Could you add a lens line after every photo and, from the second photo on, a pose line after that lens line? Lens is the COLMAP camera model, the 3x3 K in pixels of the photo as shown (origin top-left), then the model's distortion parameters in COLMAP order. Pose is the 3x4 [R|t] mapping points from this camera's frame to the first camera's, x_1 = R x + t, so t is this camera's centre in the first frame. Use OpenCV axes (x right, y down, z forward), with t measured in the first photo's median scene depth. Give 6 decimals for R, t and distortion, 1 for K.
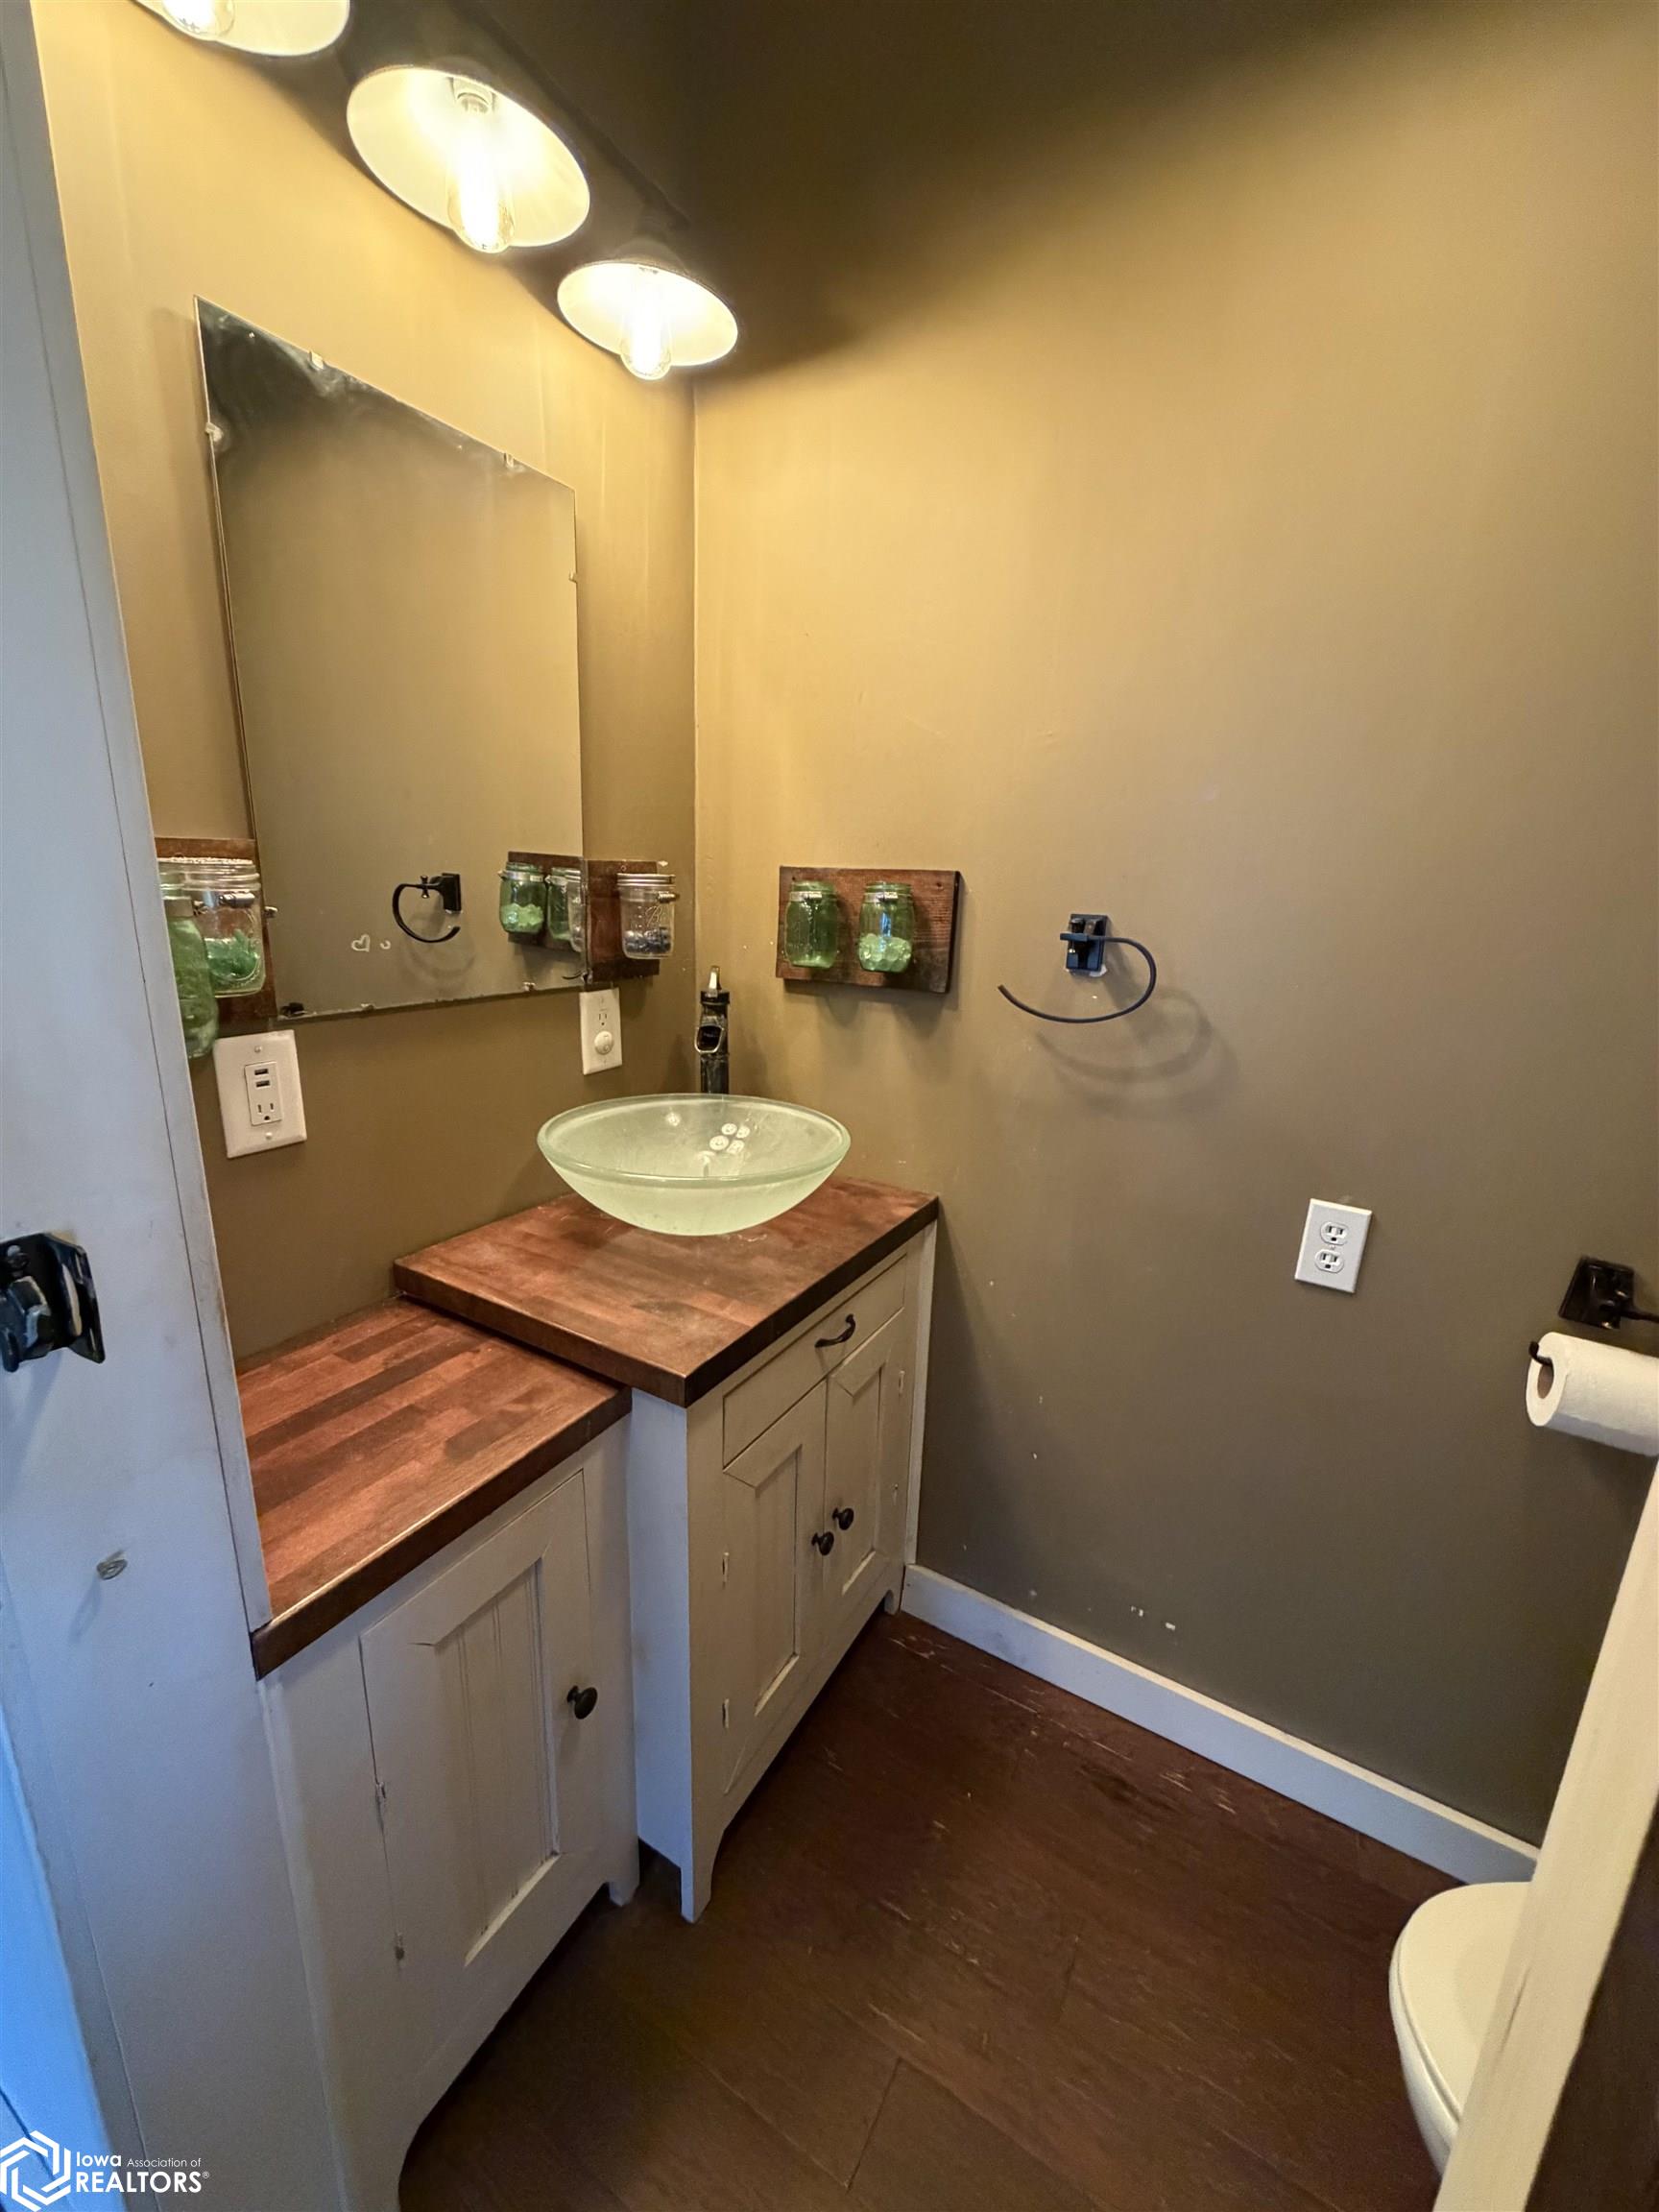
lens RADIAL K [[881.5, 0, 828.6], [0, 881.5, 1101.4], [0, 0, 1]] dist [0.000967, 0.000178]
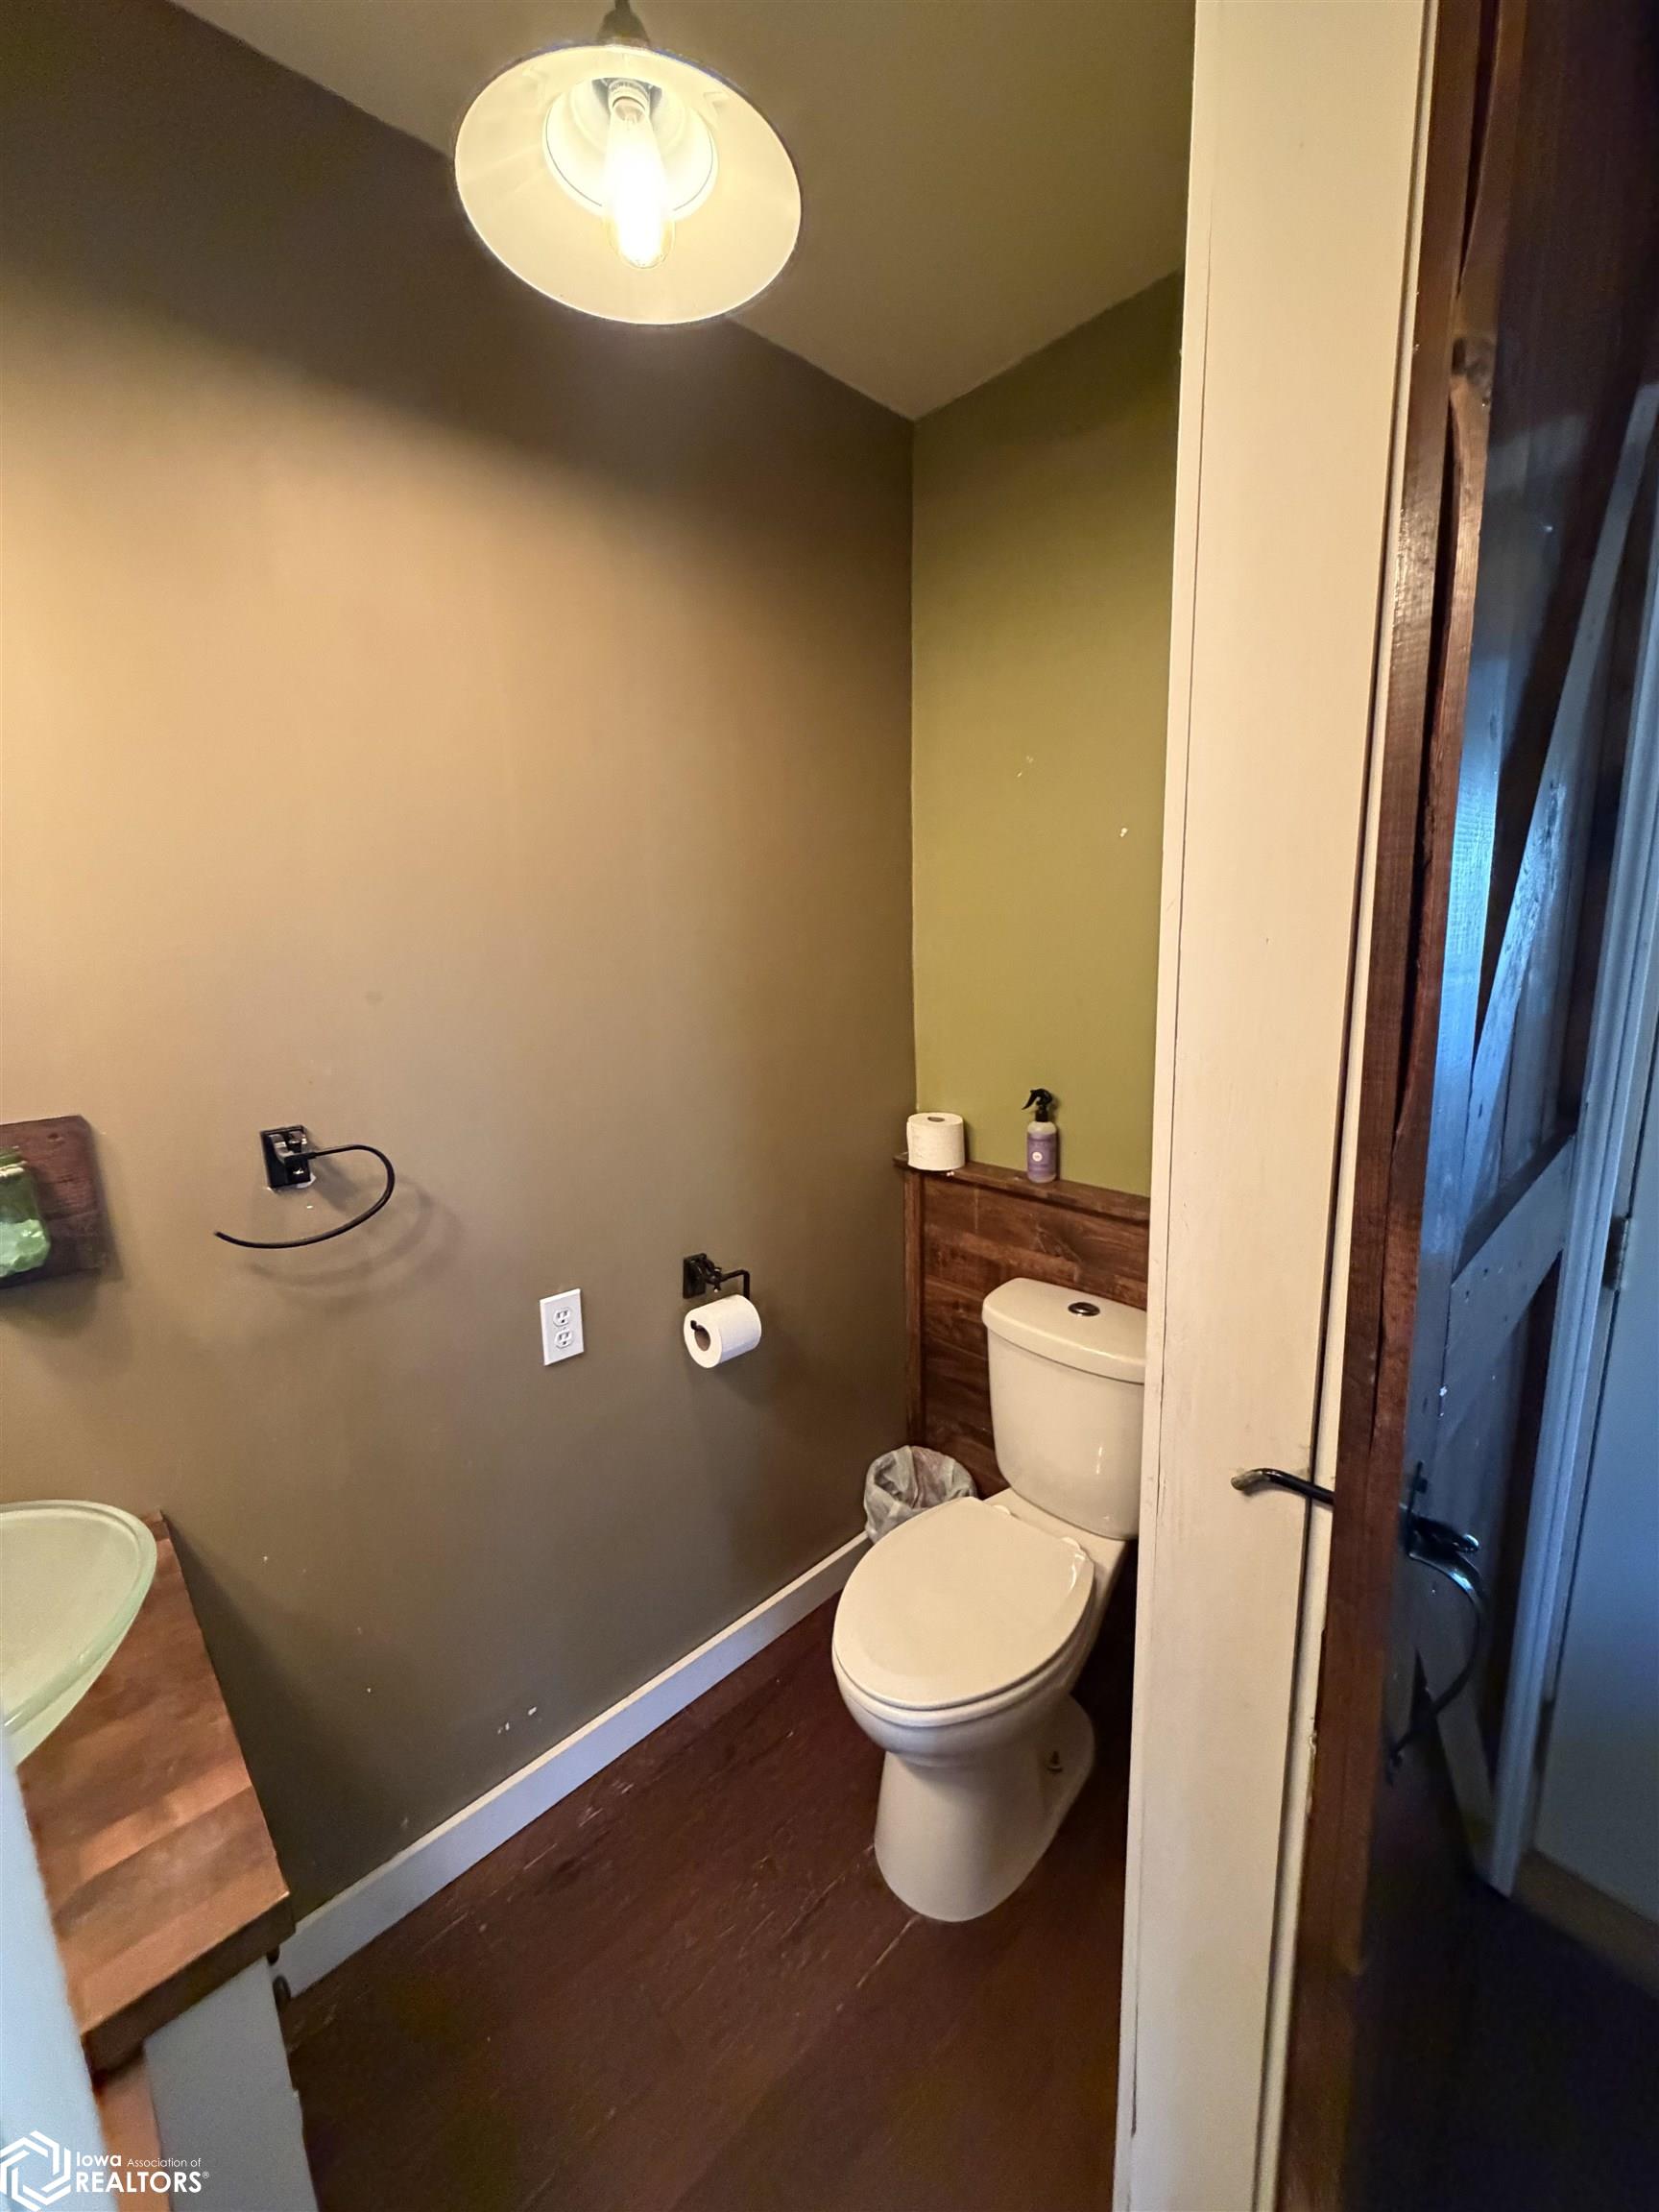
lens RADIAL K [[881.5, 0, 828.6], [0, 881.5, 1101.4], [0, 0, 1]] dist [0.000967, 0.000178]
pose [[0.271922, -0.226237, 0.935347, -0.413283], [0.278407, 0.948901, 0.148578, -0.211838], [-0.921166, 0.220006, 0.321014, 0.148174]]
